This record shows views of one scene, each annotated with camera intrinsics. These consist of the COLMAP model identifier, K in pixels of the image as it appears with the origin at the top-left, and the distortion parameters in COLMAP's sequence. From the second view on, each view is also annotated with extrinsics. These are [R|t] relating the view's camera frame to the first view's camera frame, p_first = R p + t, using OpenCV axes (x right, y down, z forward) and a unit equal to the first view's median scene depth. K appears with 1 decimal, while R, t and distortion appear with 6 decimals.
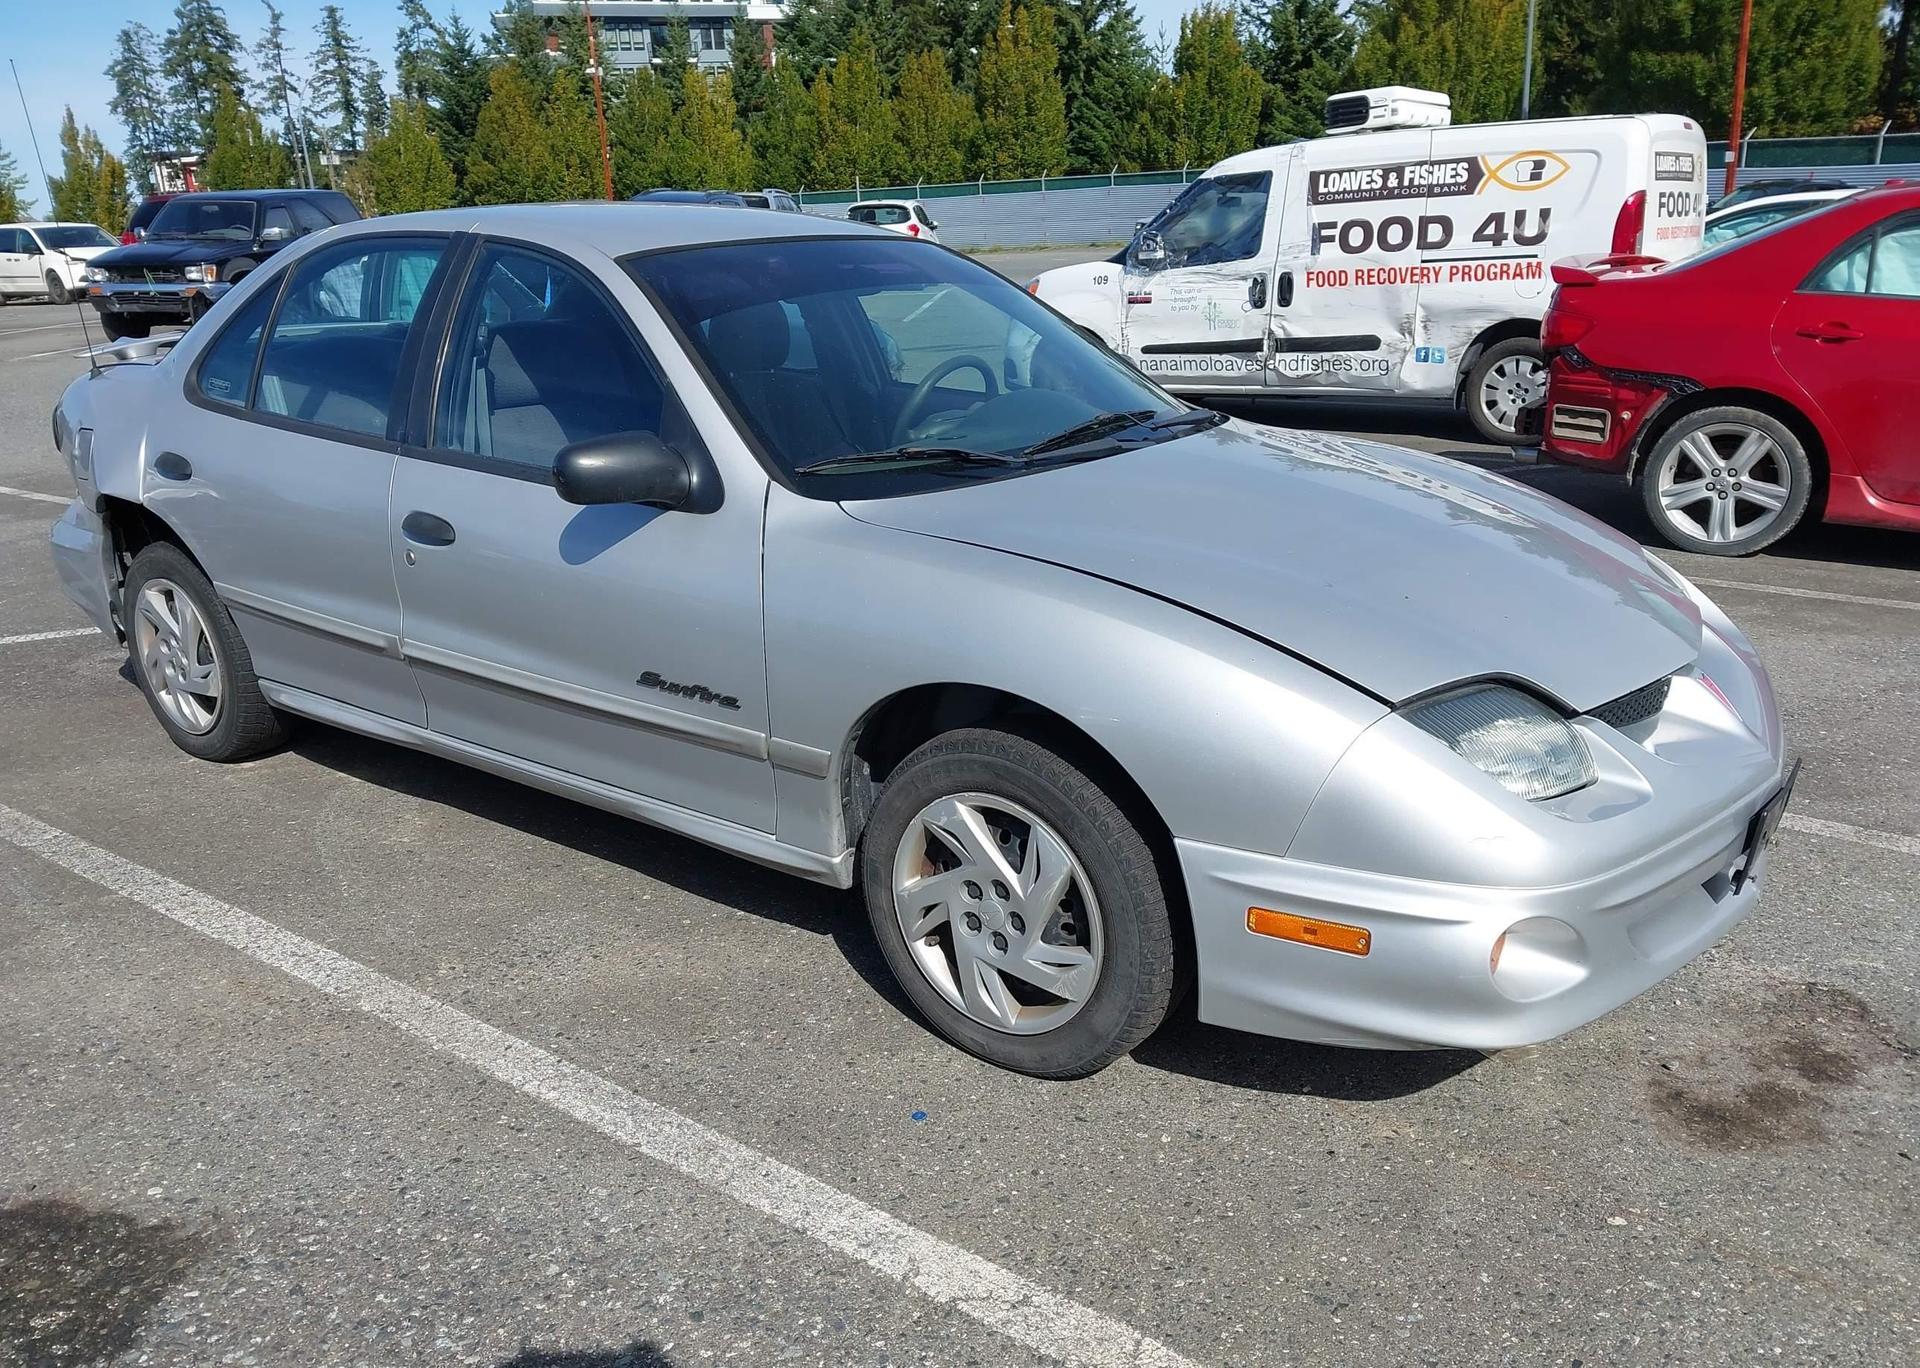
lens RADIAL K [[1528.9, 0, 952.5], [0, 1528.9, 700.1], [0, 0, 1]] dist [0.004493, -0.000830]
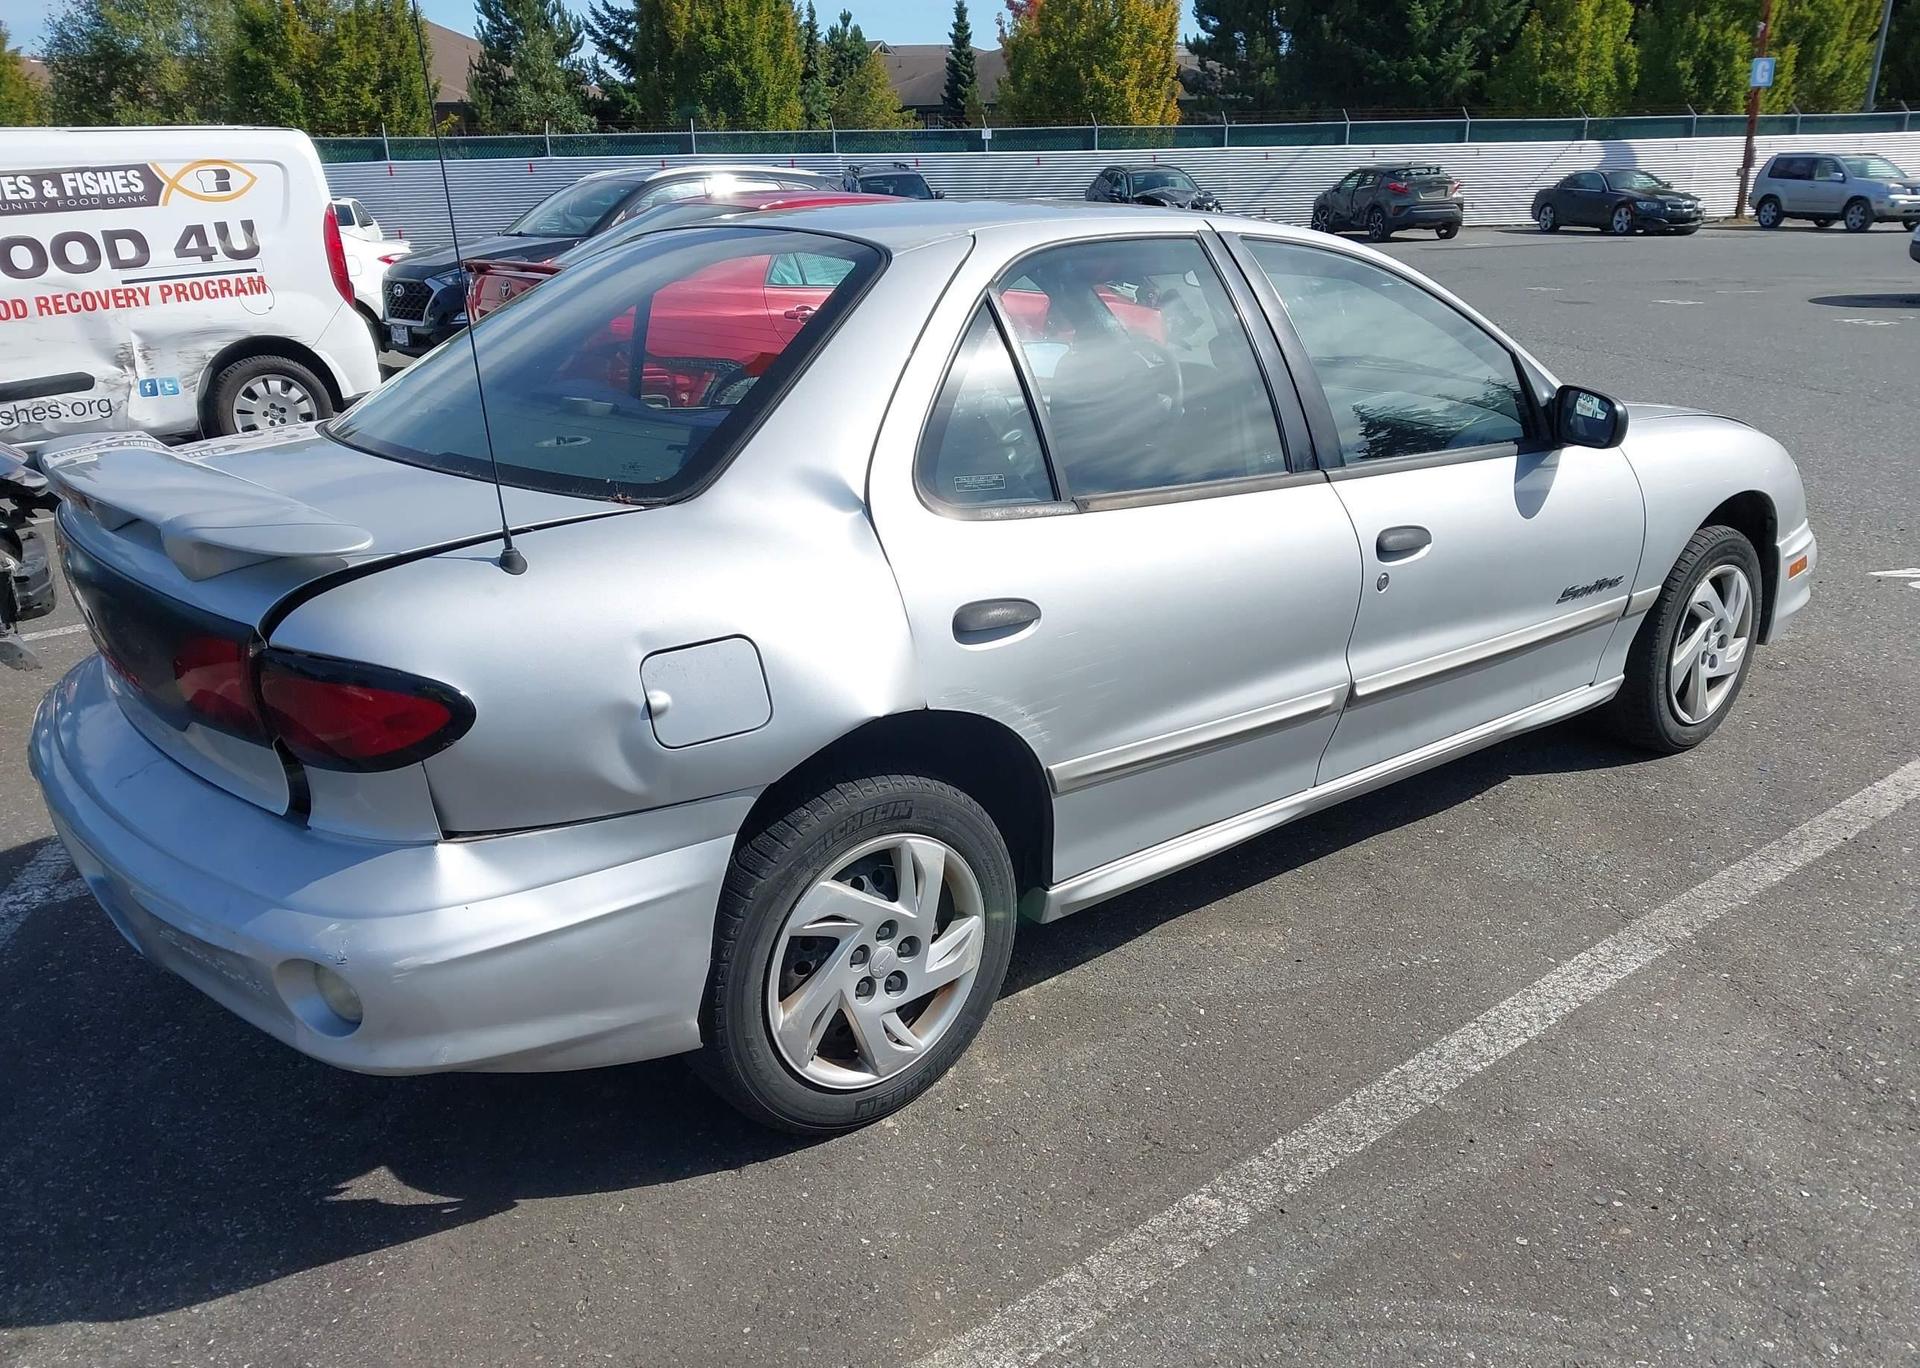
lens RADIAL K [[1515.8, 0, 950.4], [0, 1515.8, 705.7], [0, 0, 1]] dist [0.047832, -0.055616]
pose [[0.247937, -0.302308, 0.920400, -0.457606], [0.310812, 0.924664, 0.219983, -0.109503], [-0.917564, 0.231529, 0.323219, 0.342325]]
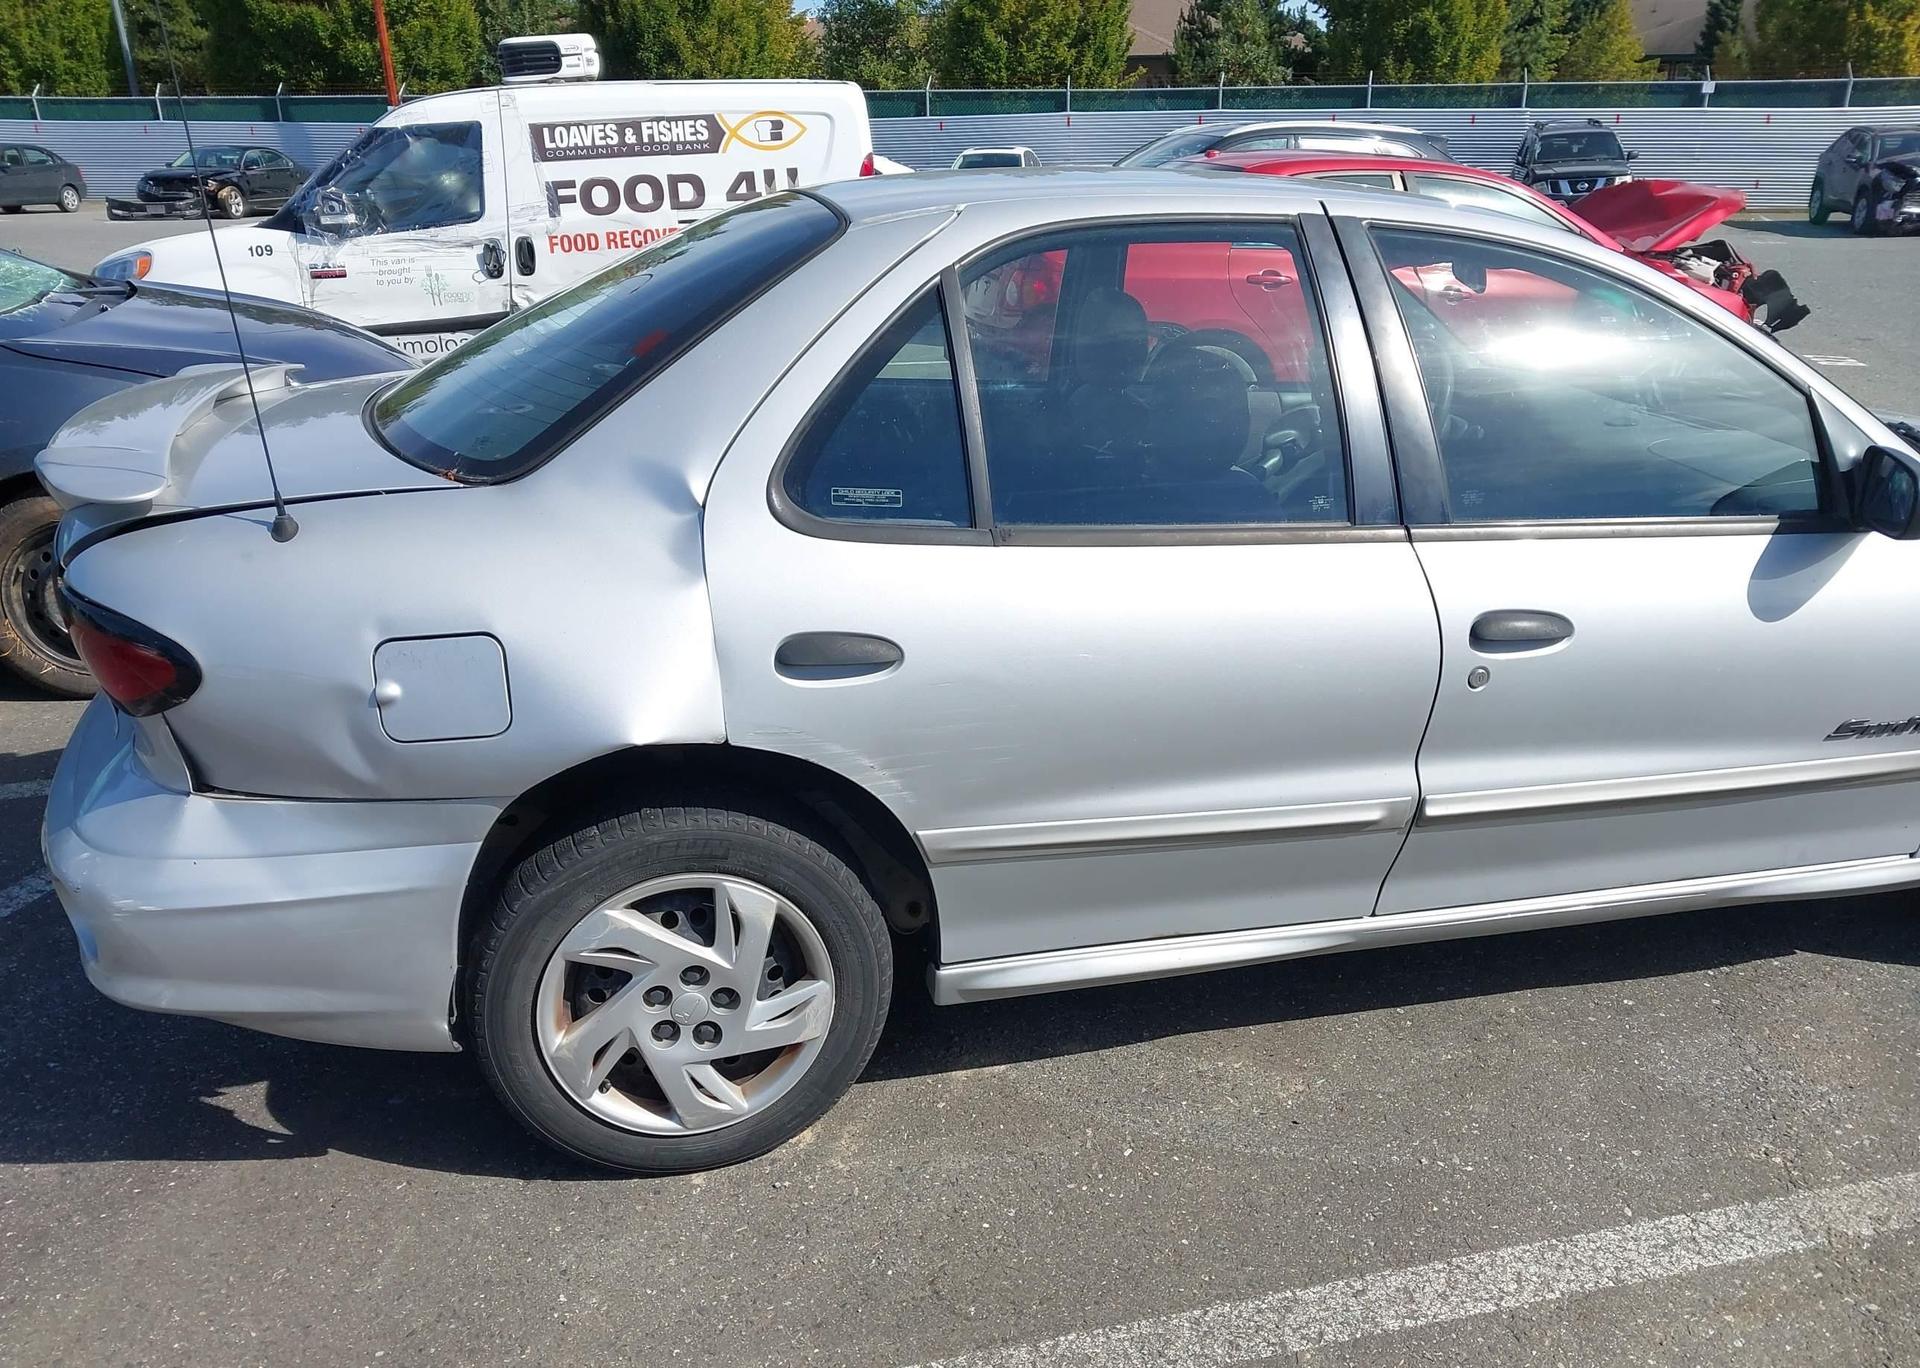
lens RADIAL K [[1528.9, 0, 952.5], [0, 1528.9, 700.1], [0, 0, 1]] dist [0.004493, -0.000830]
pose [[0.635782, -0.248529, 0.730764, -0.368472], [0.226793, 0.965105, 0.130912, -0.082936], [-0.737799, 0.082501, 0.669960, 0.250933]]
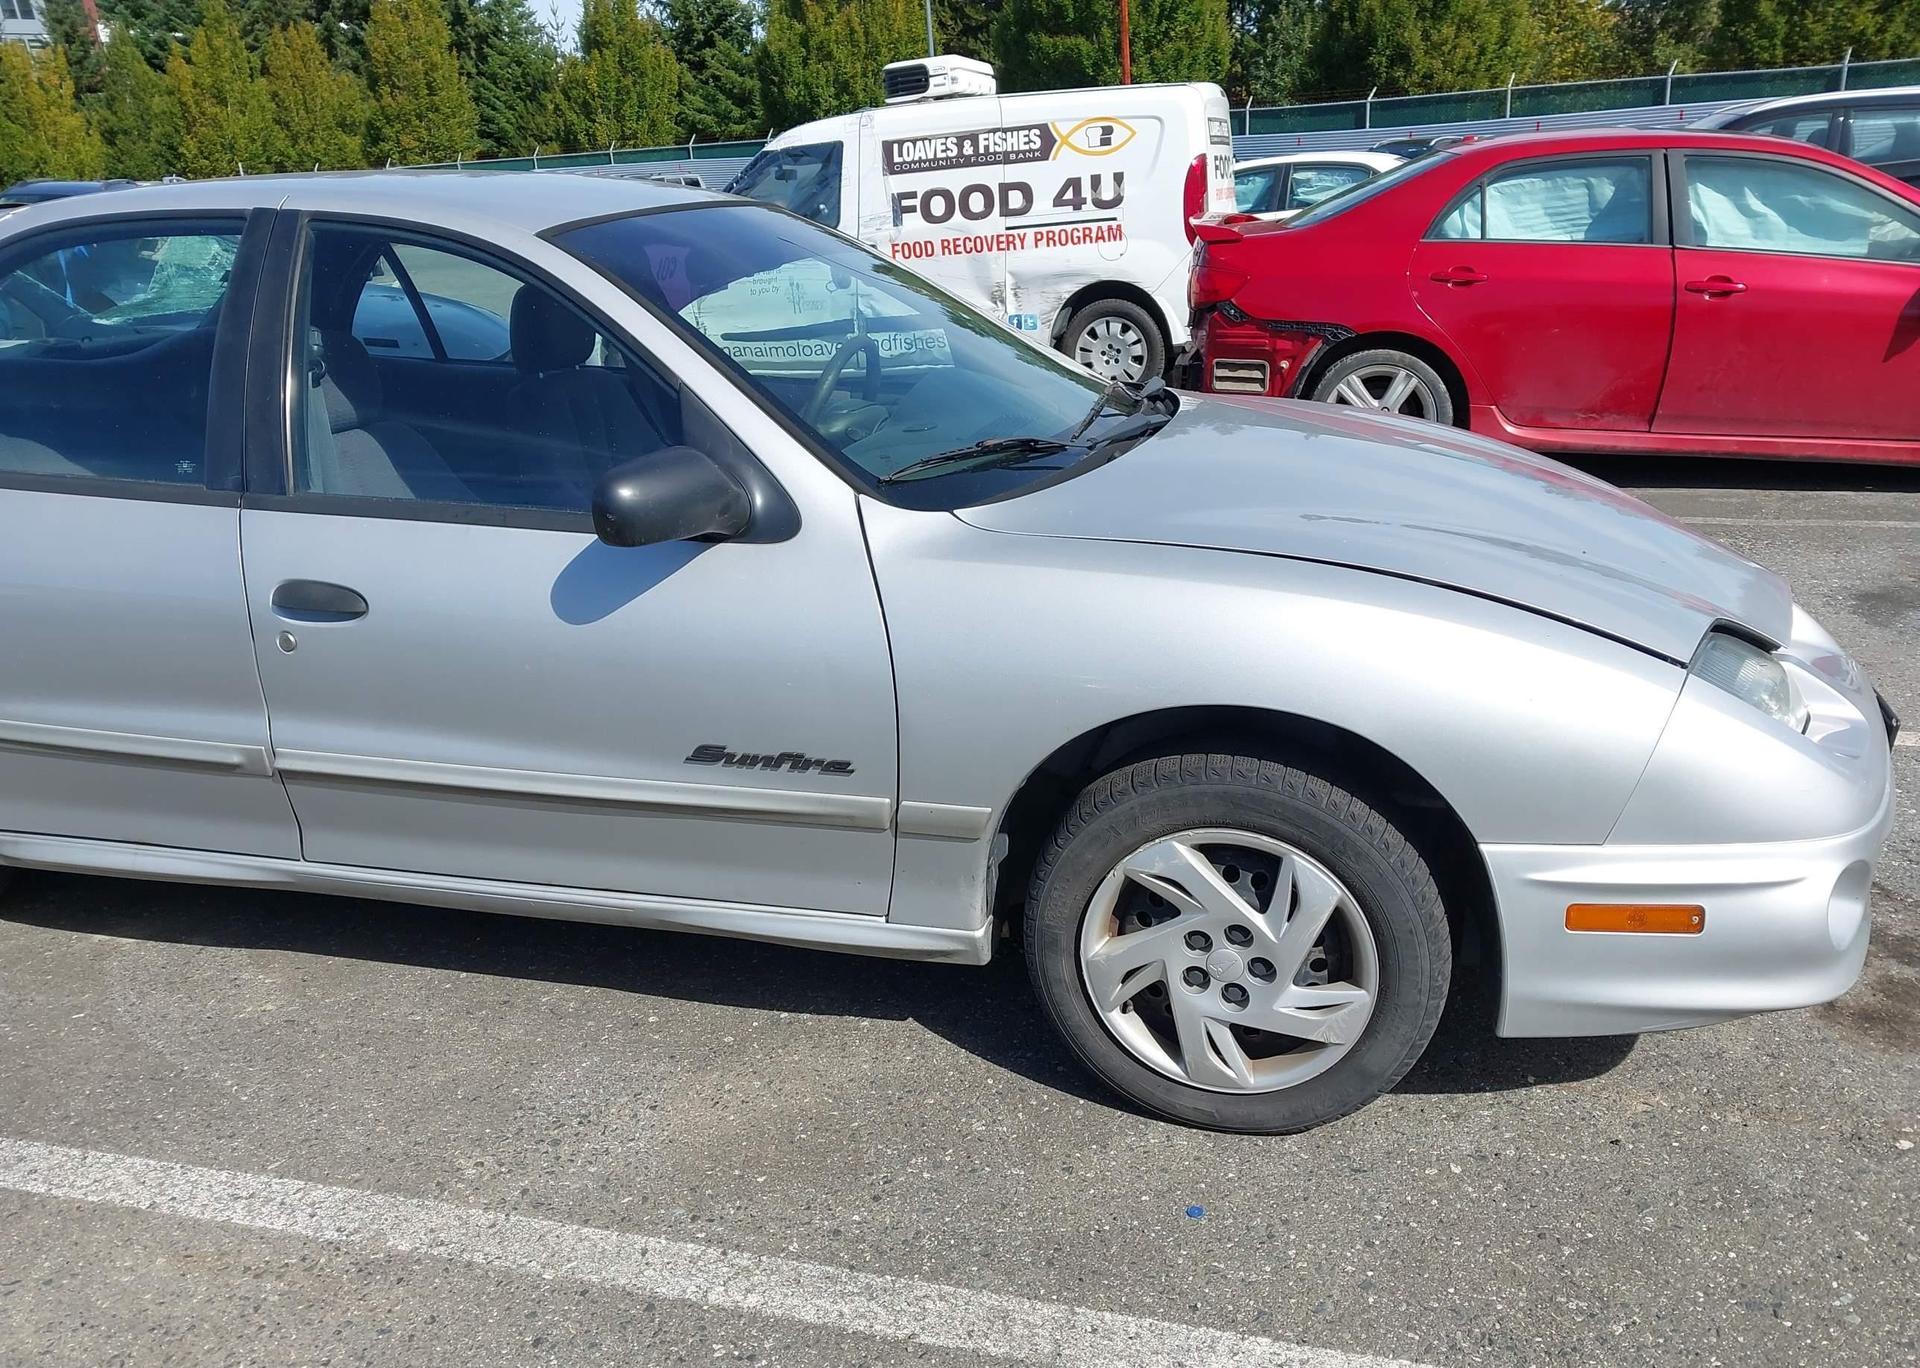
lens RADIAL K [[1524.4, 0, 953.9], [0, 1524.4, 718.6], [0, 0, 1]] dist [0.006742, 0.002285]
pose [[0.932097, -0.141014, 0.333632, -0.108111], [0.133748, 0.990003, 0.044775, -0.016196], [-0.336611, 0.002888, 0.941639, 0.064522]]
